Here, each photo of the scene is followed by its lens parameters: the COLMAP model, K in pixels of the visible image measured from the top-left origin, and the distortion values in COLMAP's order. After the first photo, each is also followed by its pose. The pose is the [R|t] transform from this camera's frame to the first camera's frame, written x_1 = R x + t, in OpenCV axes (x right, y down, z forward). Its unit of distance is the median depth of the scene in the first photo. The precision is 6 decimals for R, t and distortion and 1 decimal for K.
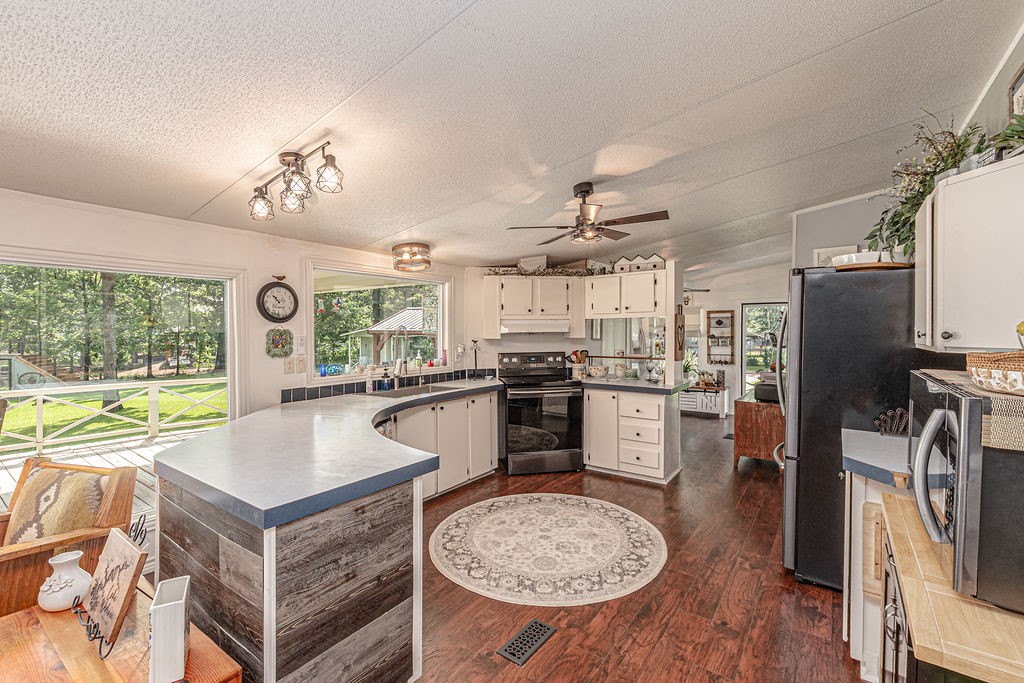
lens RADIAL K [[446.5, 0, 516.9], [0, 446.5, 338.2], [0, 0, 1]] dist [0.009158, -0.000398]
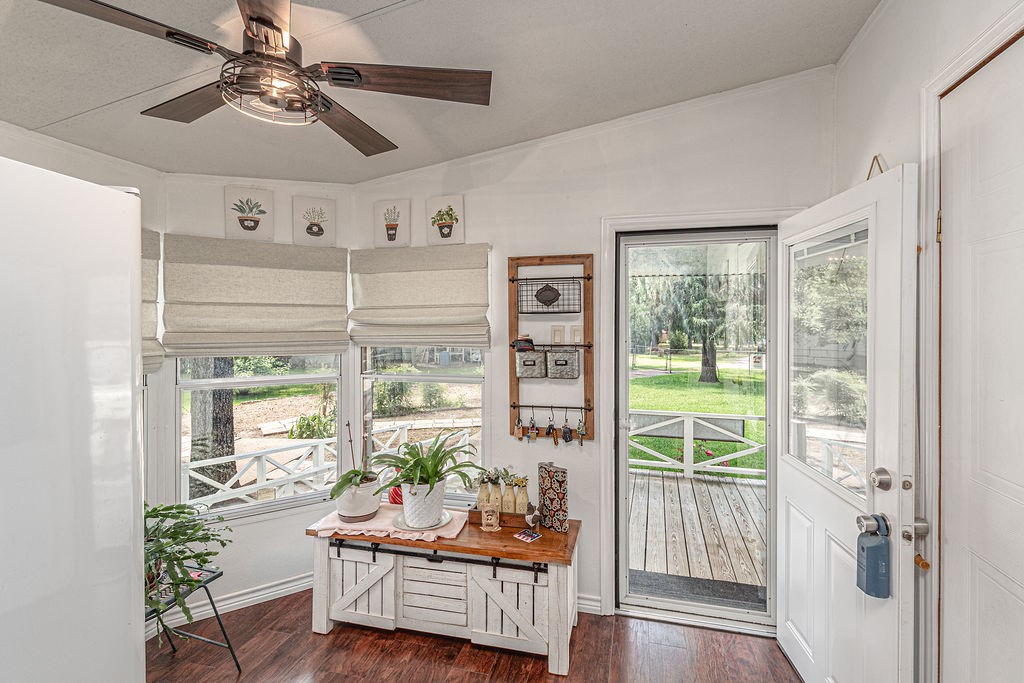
lens RADIAL K [[521.8, 0, 511.1], [0, 521.8, 341.1], [0, 0, 1]] dist [0.000119, 0.000011]
pose [[0.938589, 0.001504, 0.345033, 0.315597], [0.002637, 0.999930, -0.011535, -0.002055], [-0.345027, 0.011736, 0.938520, 0.694670]]
